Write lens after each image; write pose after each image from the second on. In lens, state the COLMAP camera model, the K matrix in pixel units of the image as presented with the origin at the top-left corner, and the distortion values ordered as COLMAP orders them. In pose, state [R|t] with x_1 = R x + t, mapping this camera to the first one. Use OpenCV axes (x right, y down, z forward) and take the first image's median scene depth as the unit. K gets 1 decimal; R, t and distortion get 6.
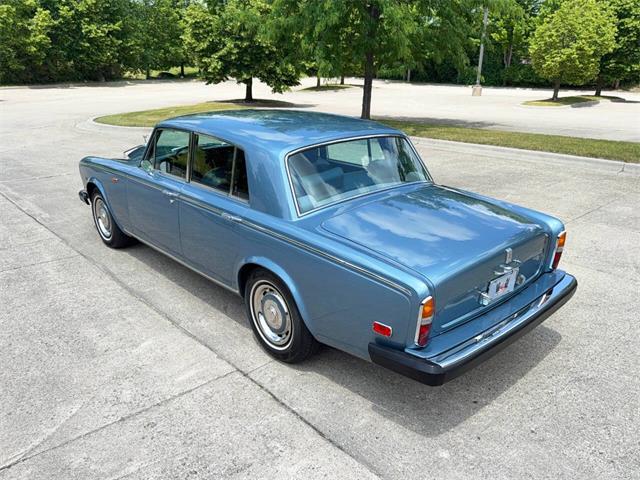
lens RADIAL K [[504.2, 0, 332.7], [0, 504.2, 243.2], [0, 0, 1]] dist [0.018892, -0.029352]
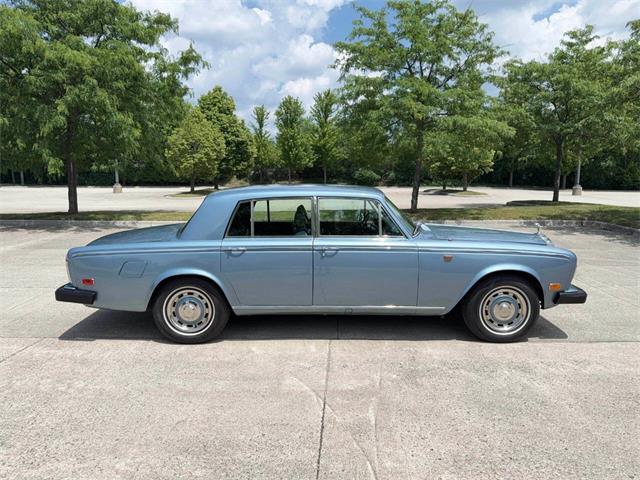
lens RADIAL K [[447.8, 0, 321.8], [0, 447.8, 247.0], [0, 0, 1]] dist [0.085350, -0.126007]
pose [[0.712112, -0.128212, 0.690259, -0.146757], [0.242798, 0.967491, -0.070778, 0.009588], [-0.658746, 0.217995, 0.720092, -0.002945]]
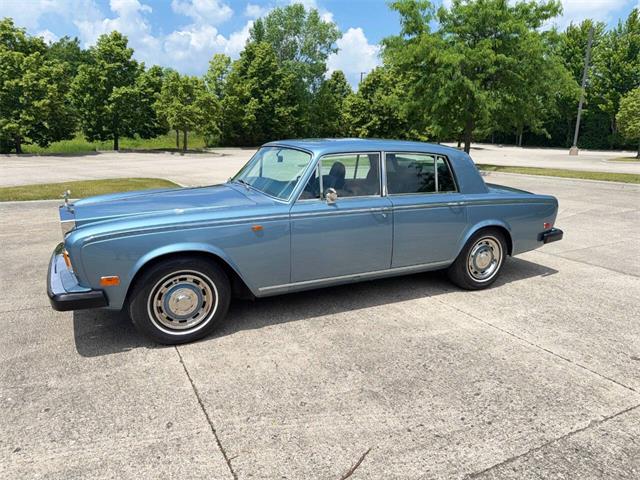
lens RADIAL K [[445.7, 0, 316.5], [0, 445.7, 246.8], [0, 0, 1]] dist [0.083787, -0.107180]
pose [[0.957184, 0.061803, -0.282805, 0.024097], [-0.089003, 0.992453, -0.084352, 0.097690], [0.275458, 0.105911, 0.955461, -0.243036]]
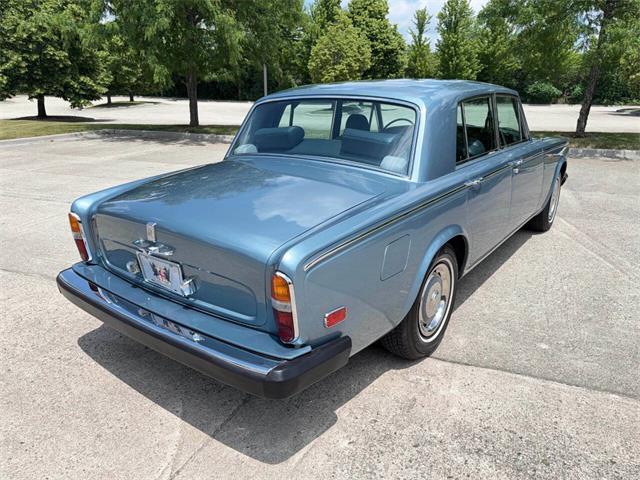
lens RADIAL K [[455.2, 0, 320.8], [0, 455.2, 241.9], [0, 0, 1]] dist [0.021287, -0.028708]
pose [[0.910247, -0.143914, 0.388252, -0.063594], [0.148545, 0.988737, 0.018236, 0.009262], [-0.386503, 0.041074, 0.921373, 0.023895]]
